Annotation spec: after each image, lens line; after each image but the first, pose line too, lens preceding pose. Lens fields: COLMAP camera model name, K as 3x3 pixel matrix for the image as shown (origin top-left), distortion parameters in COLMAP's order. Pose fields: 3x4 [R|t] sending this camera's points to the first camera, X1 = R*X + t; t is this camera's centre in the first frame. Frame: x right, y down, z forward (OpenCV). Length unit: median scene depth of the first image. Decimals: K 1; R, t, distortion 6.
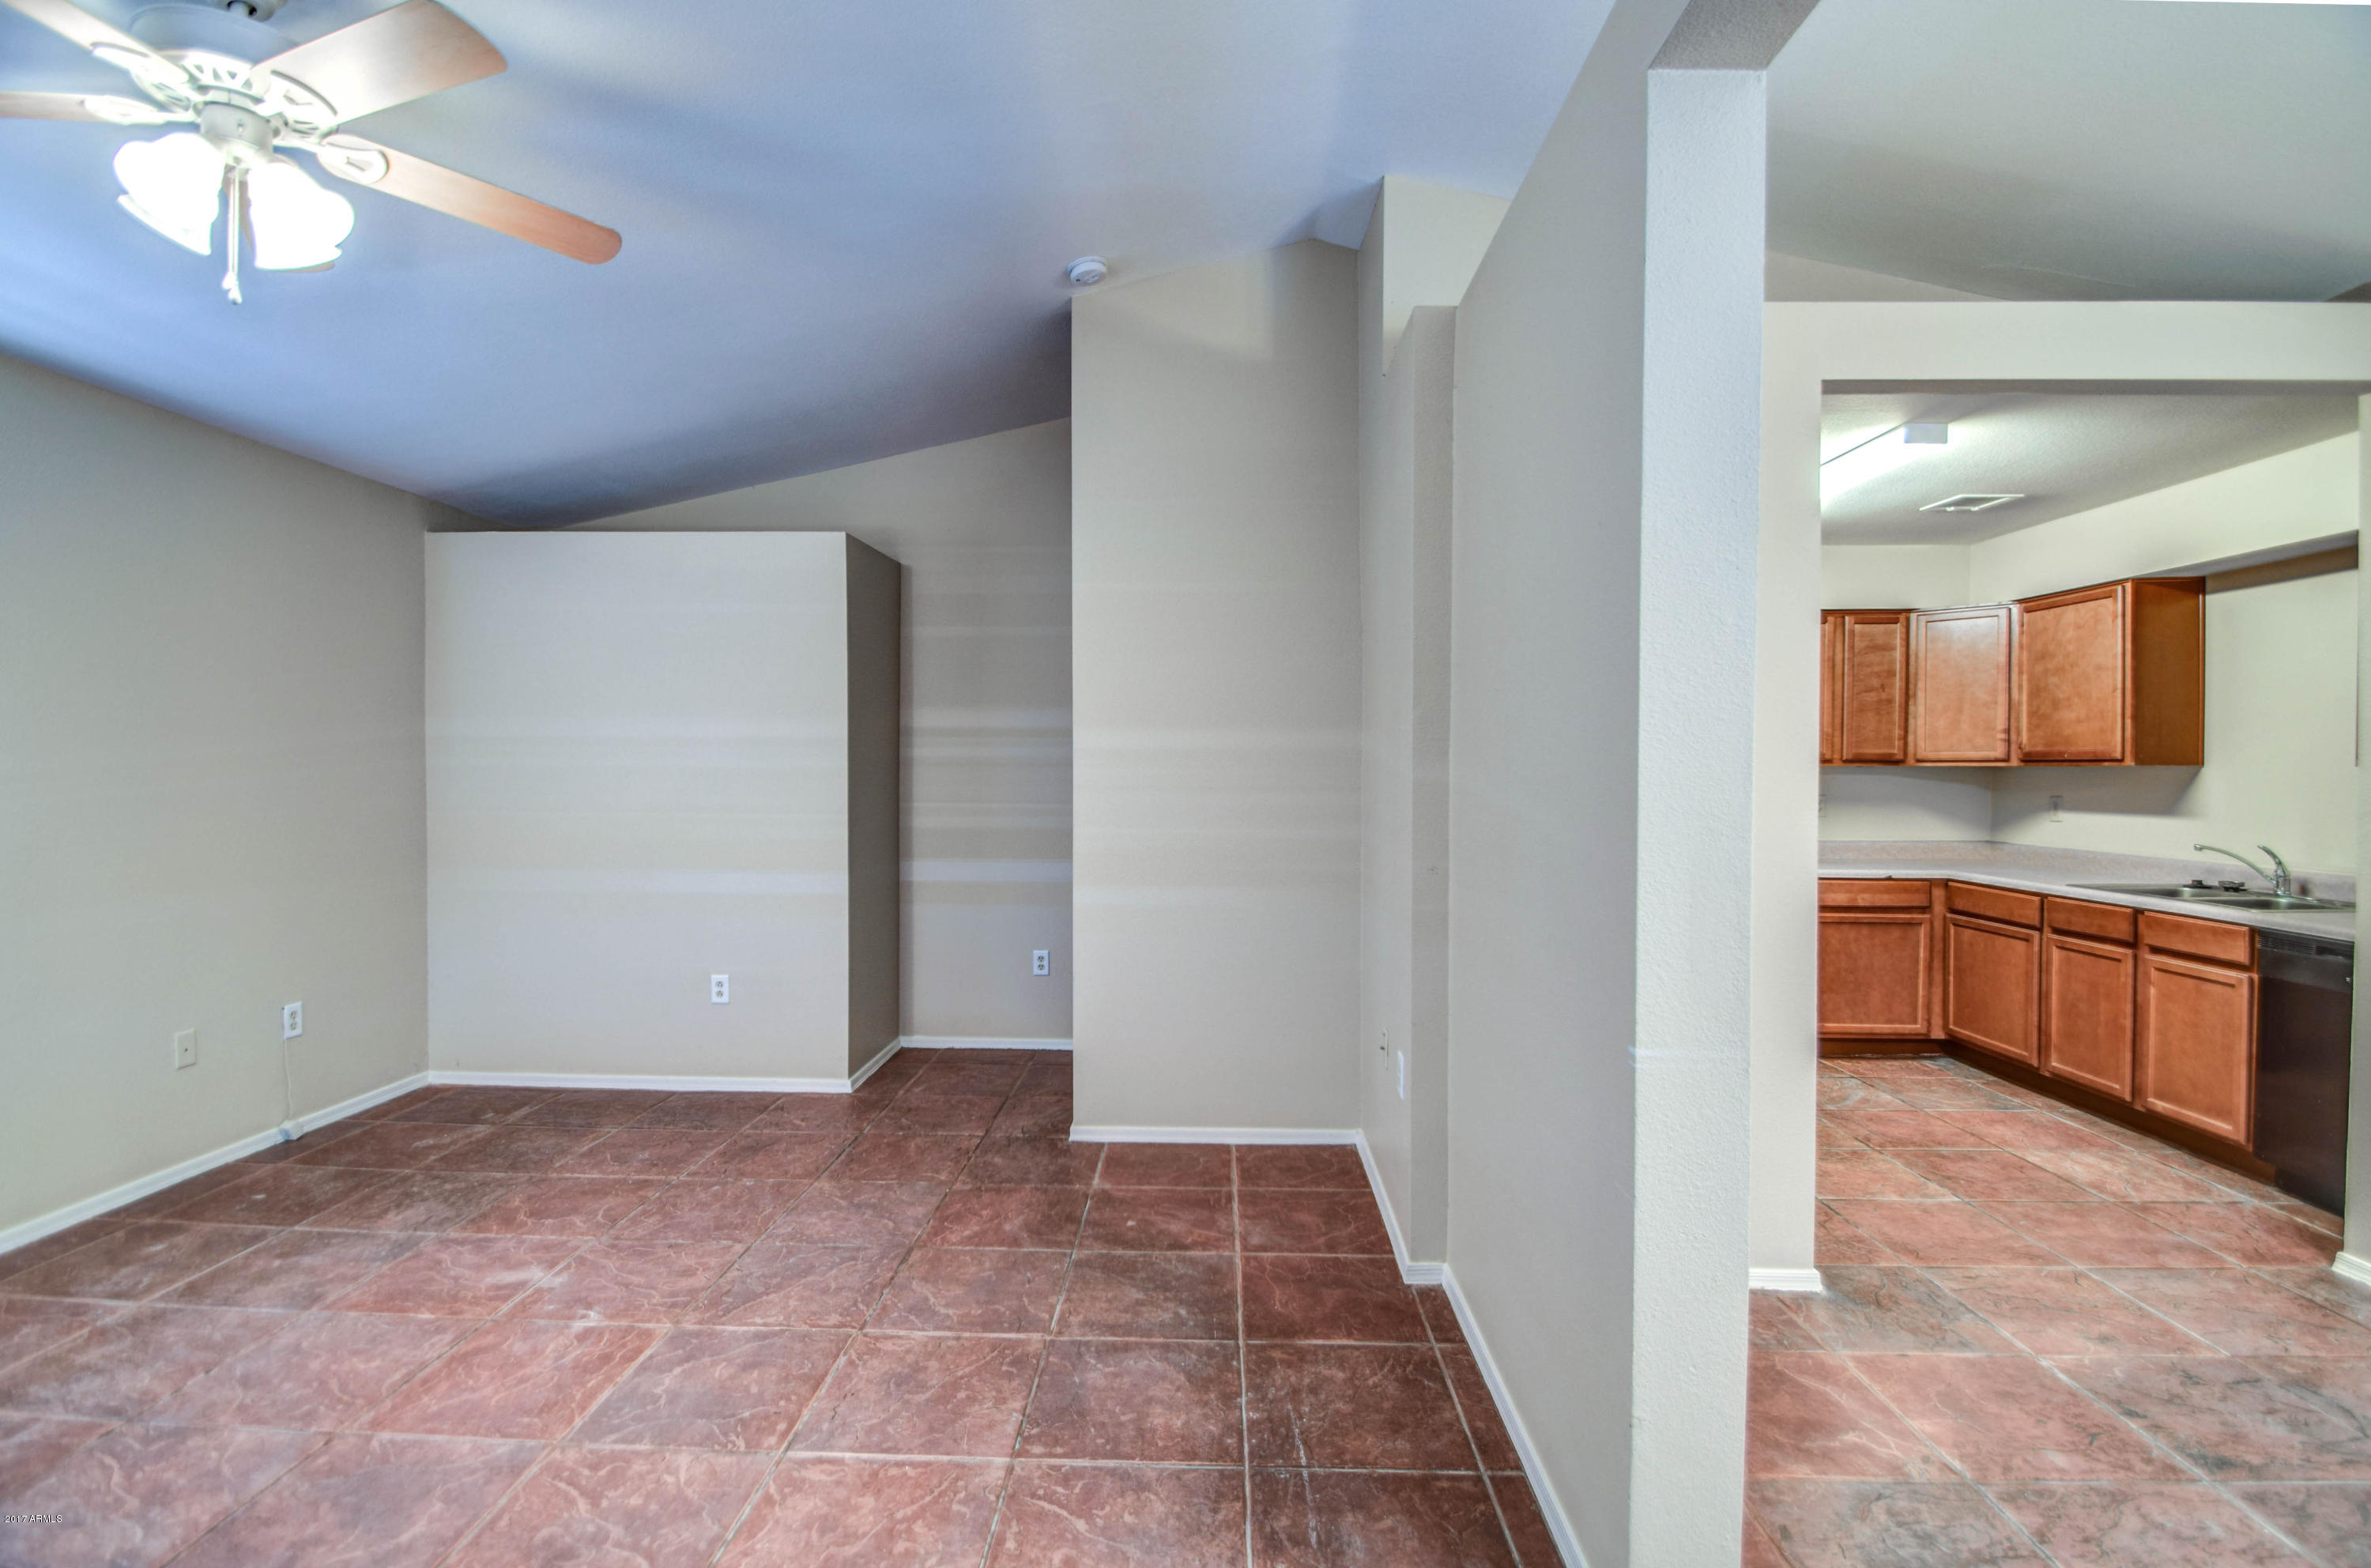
lens RADIAL K [[1061.4, 0, 1182.3], [0, 1061.4, 781.5], [0, 0, 1]] dist [0.014254, -0.019323]
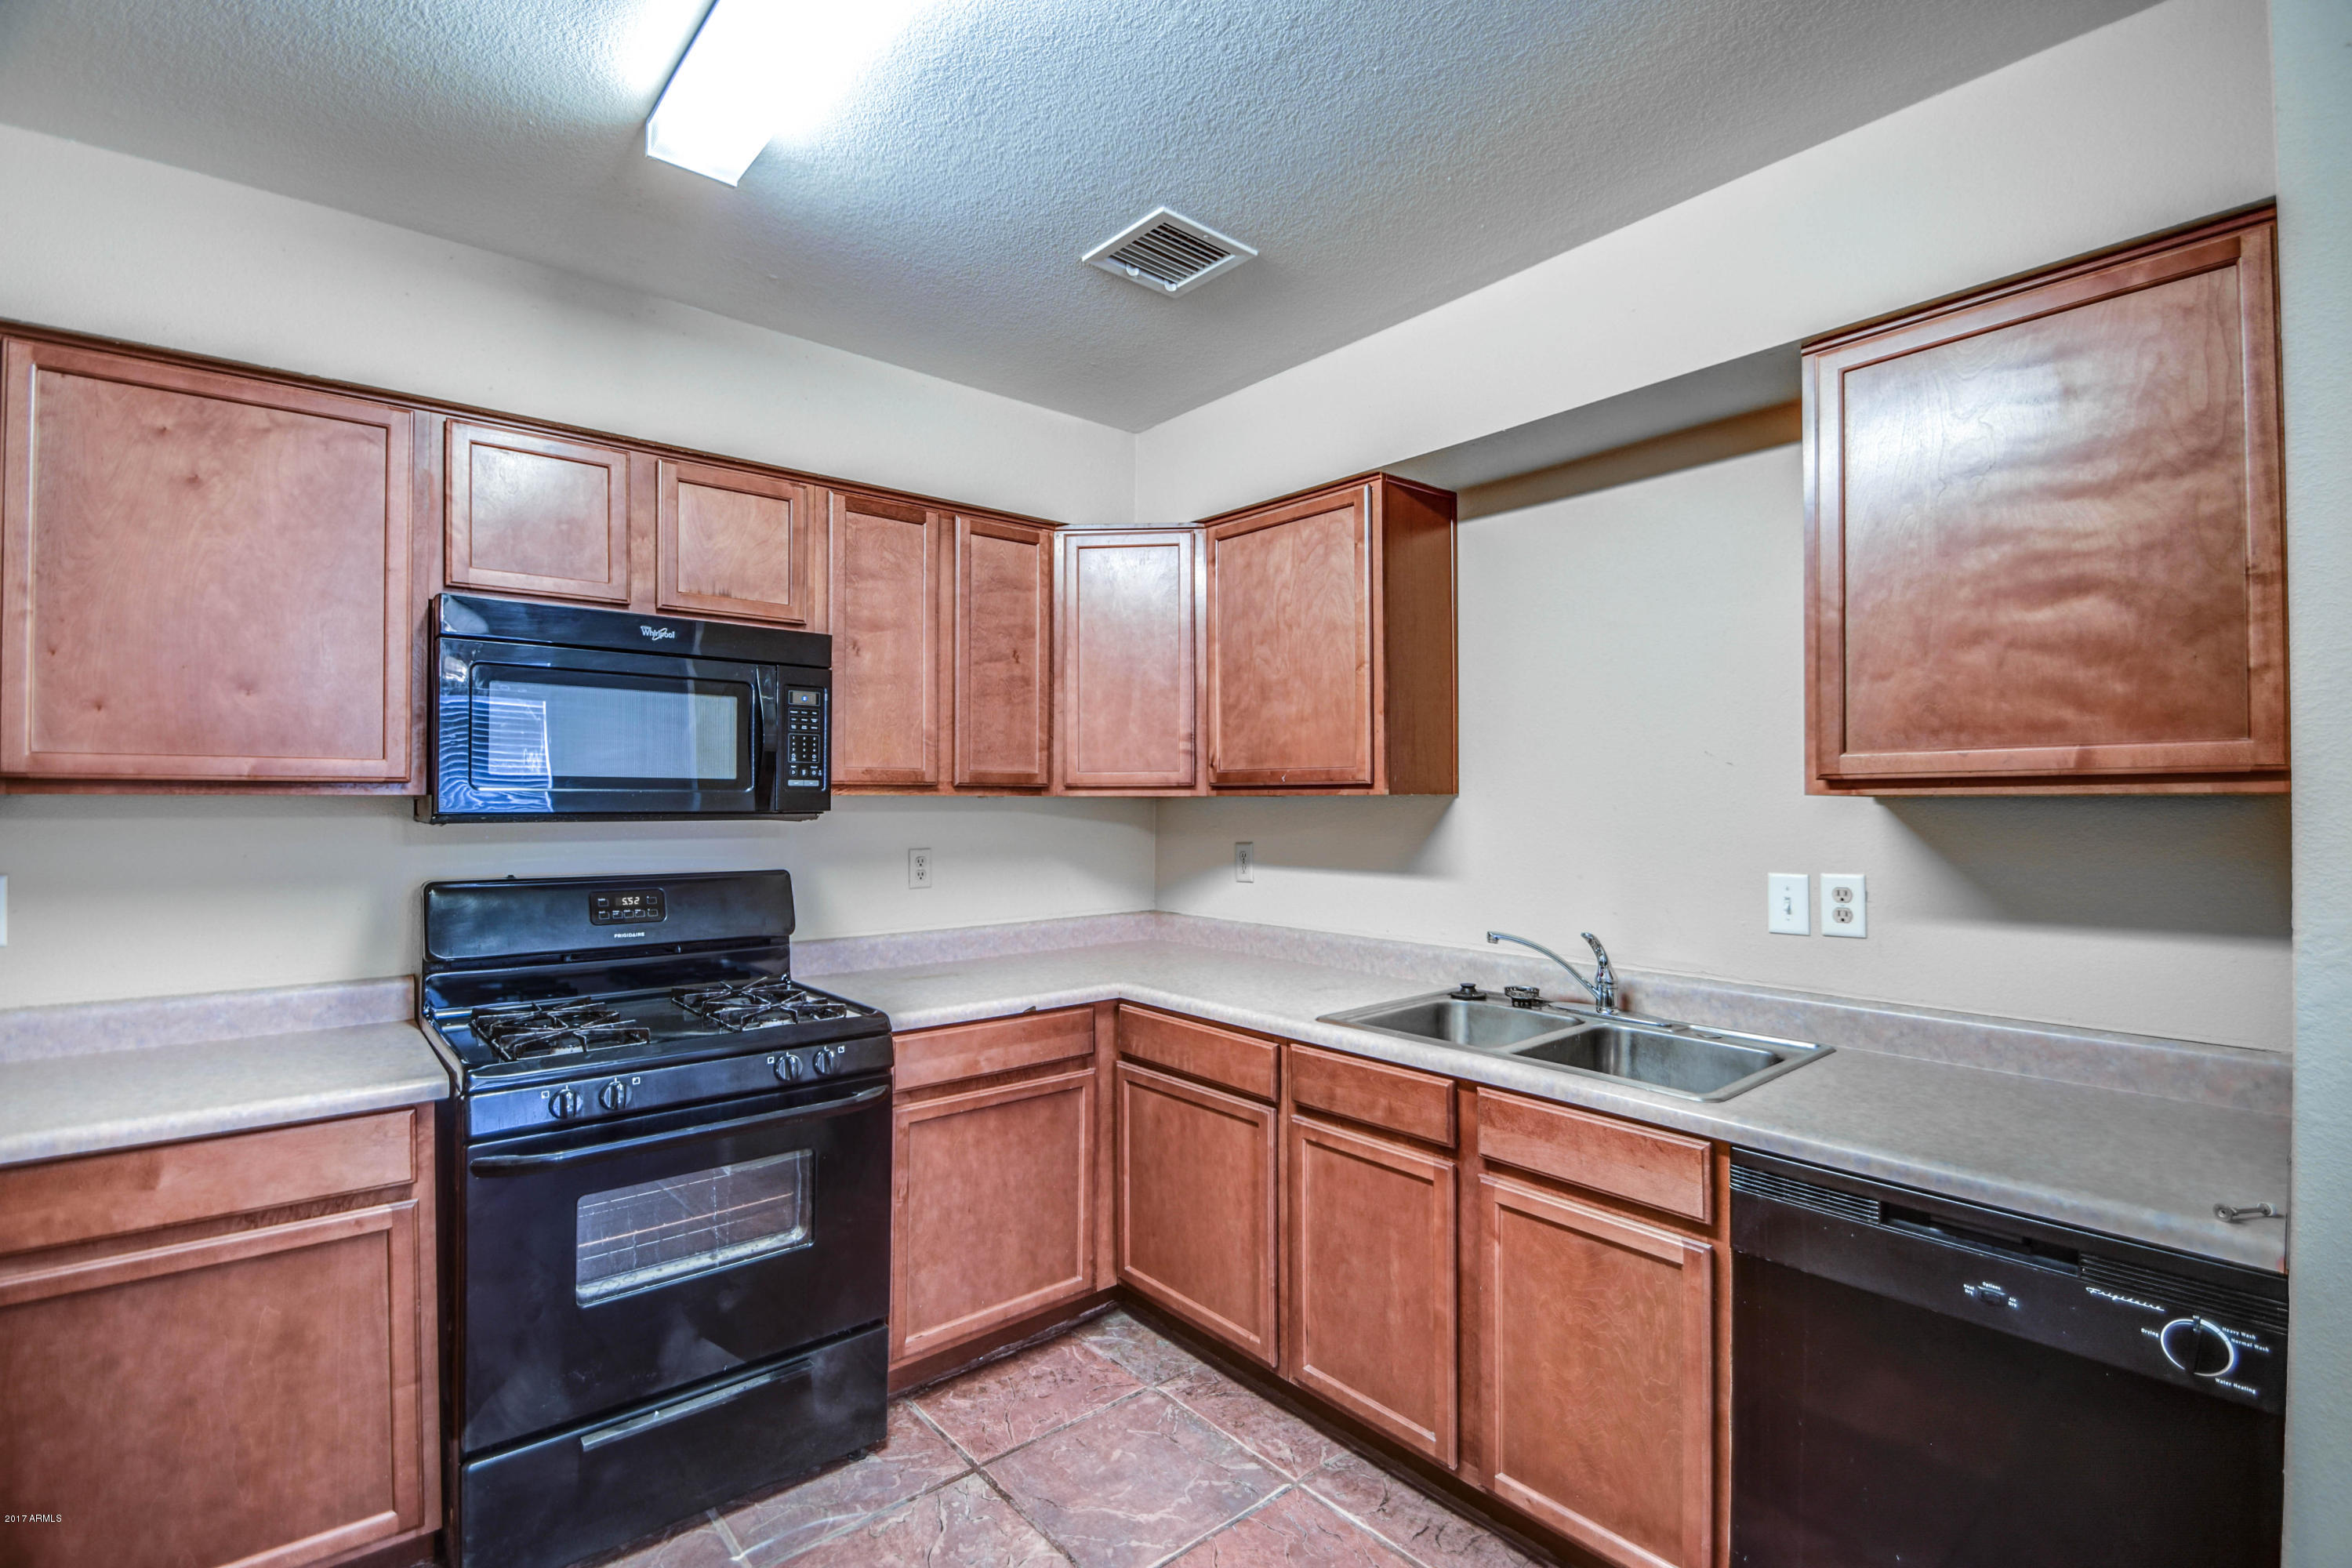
lens RADIAL K [[1056.4, 0, 1174.2], [0, 1056.4, 790.9], [0, 0, 1]] dist [0.009291, -0.014963]
pose [[0.736857, 0.001633, 0.676047, 0.365864], [0.011047, 0.999834, -0.014455, -0.008825], [-0.675959, 0.018119, 0.736717, 0.569210]]
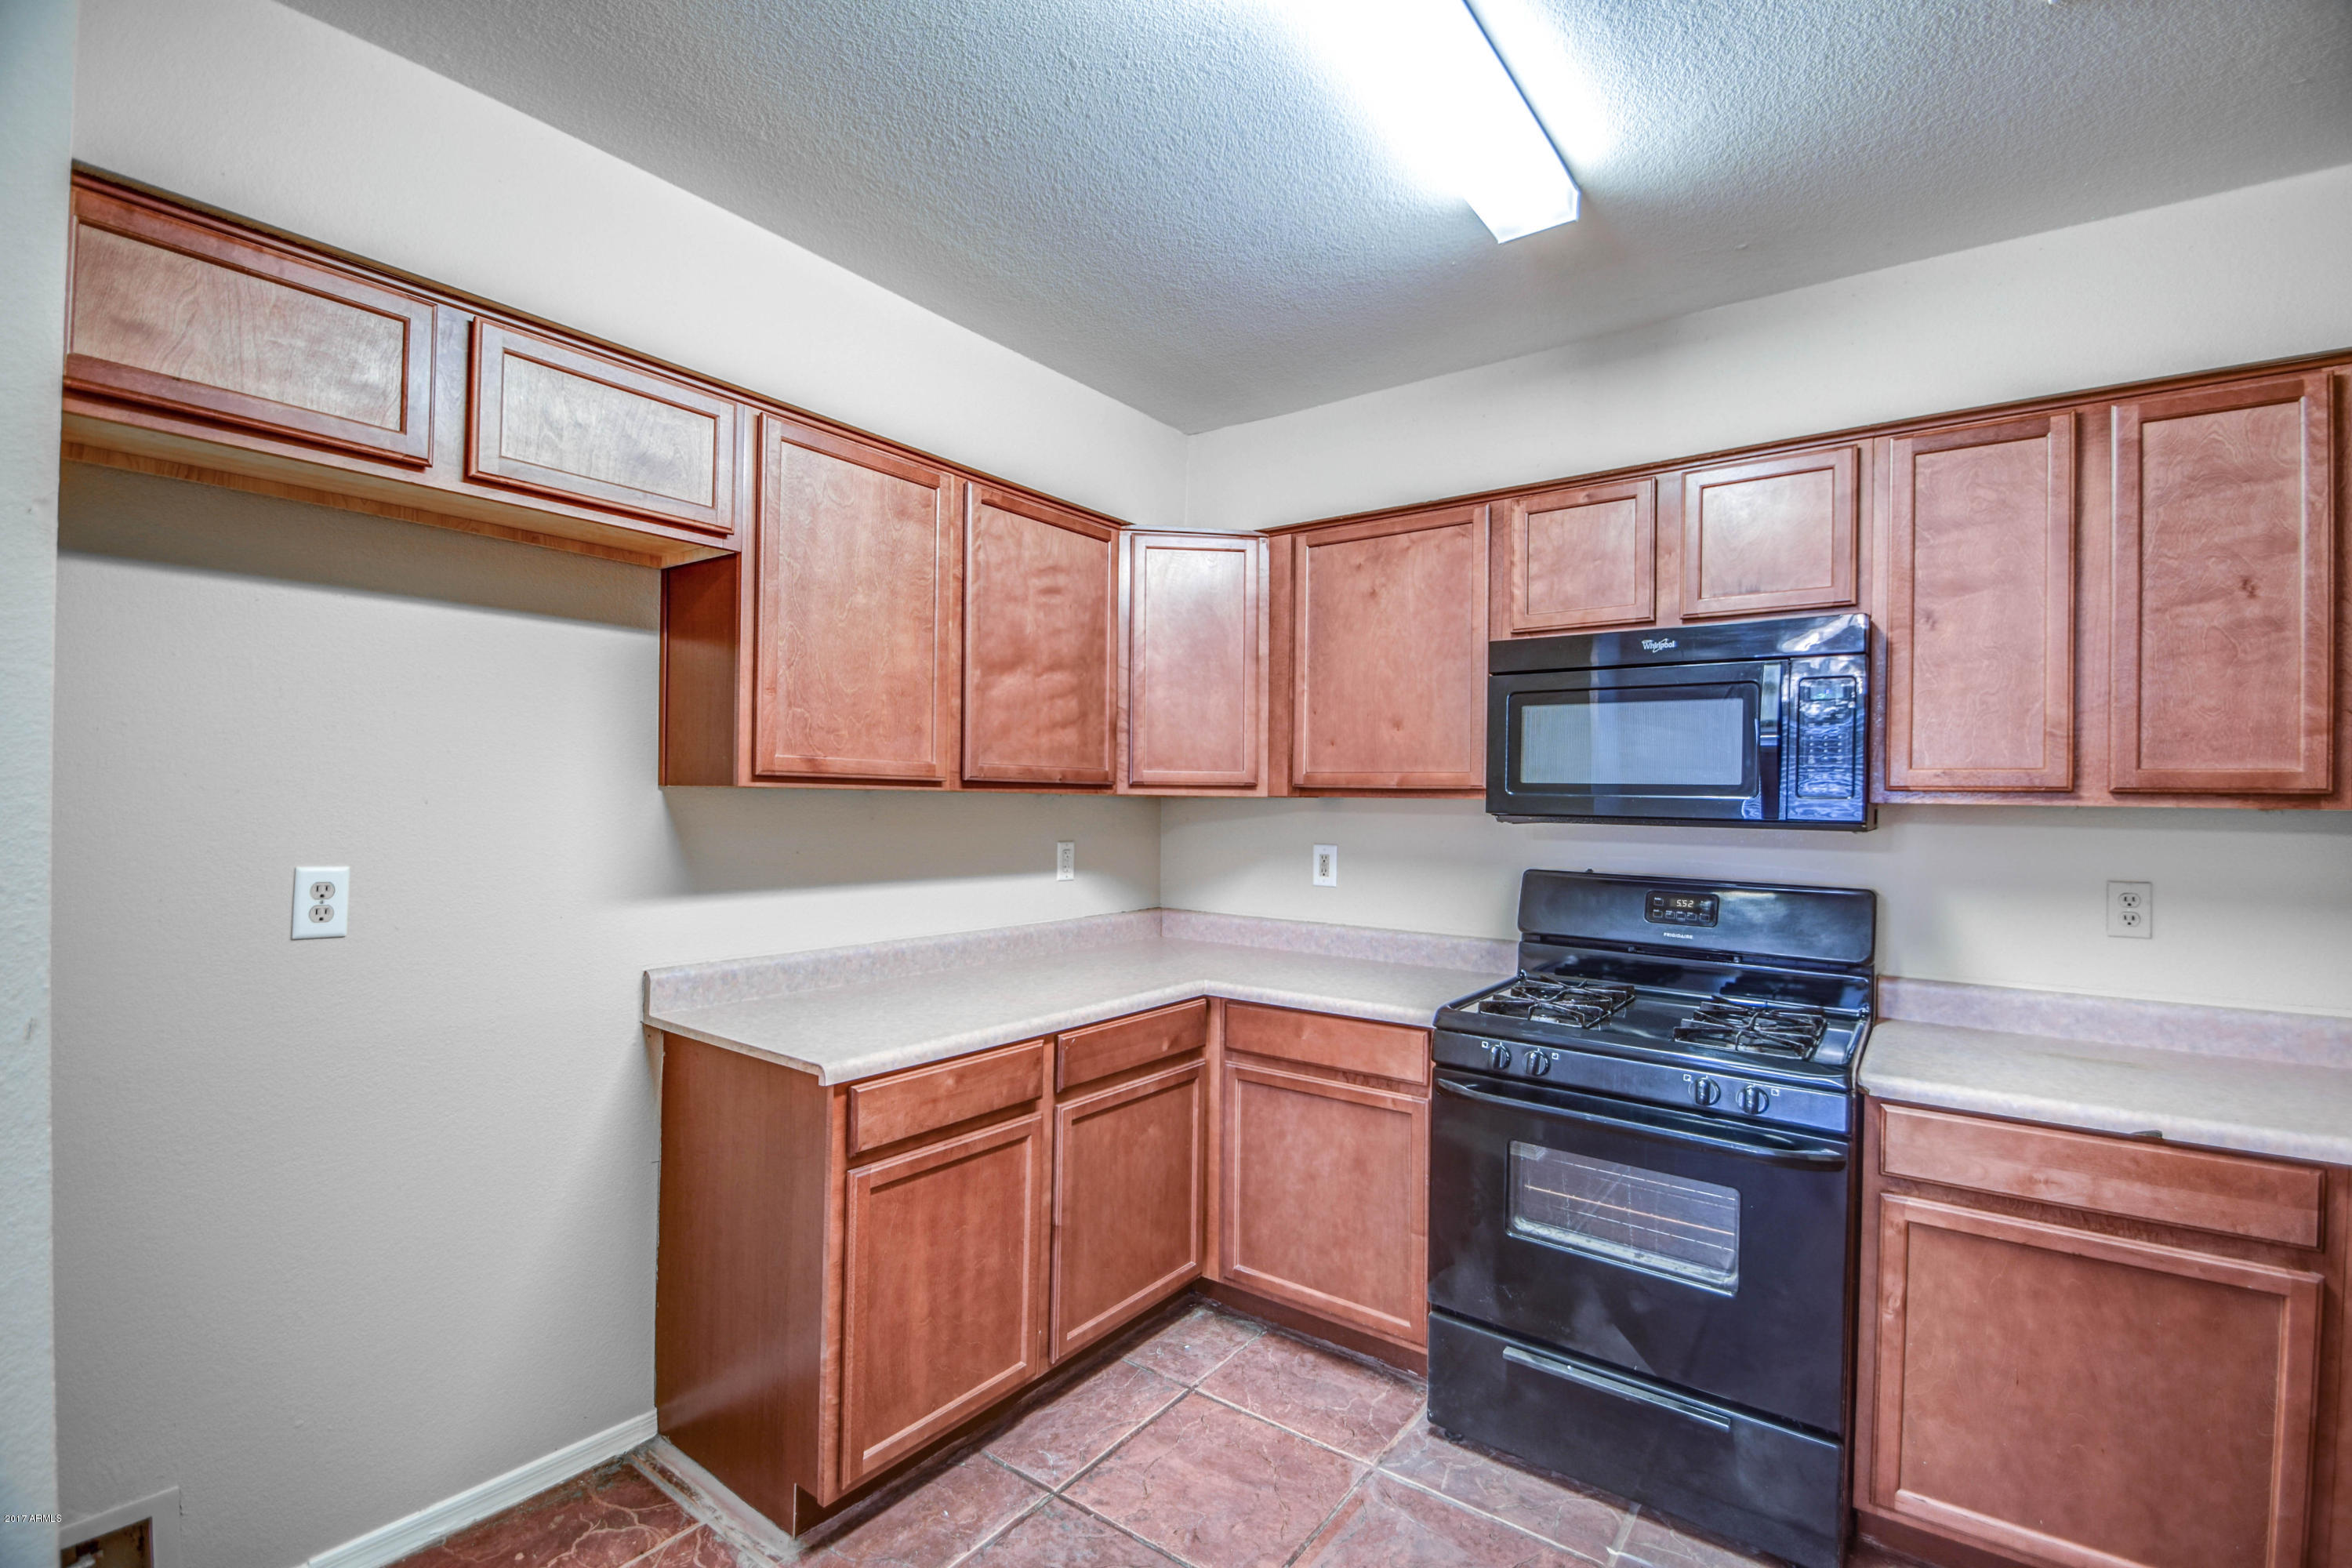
lens RADIAL K [[1040.6, 0, 1172.0], [0, 1040.6, 791.6], [0, 0, 1]] dist [0.006299, -0.013301]
pose [[0.823260, 0.005480, -0.567639, 0.592817], [-0.019041, 0.999657, -0.017965, -0.007666], [0.567346, 0.025598, 0.823082, 0.549429]]
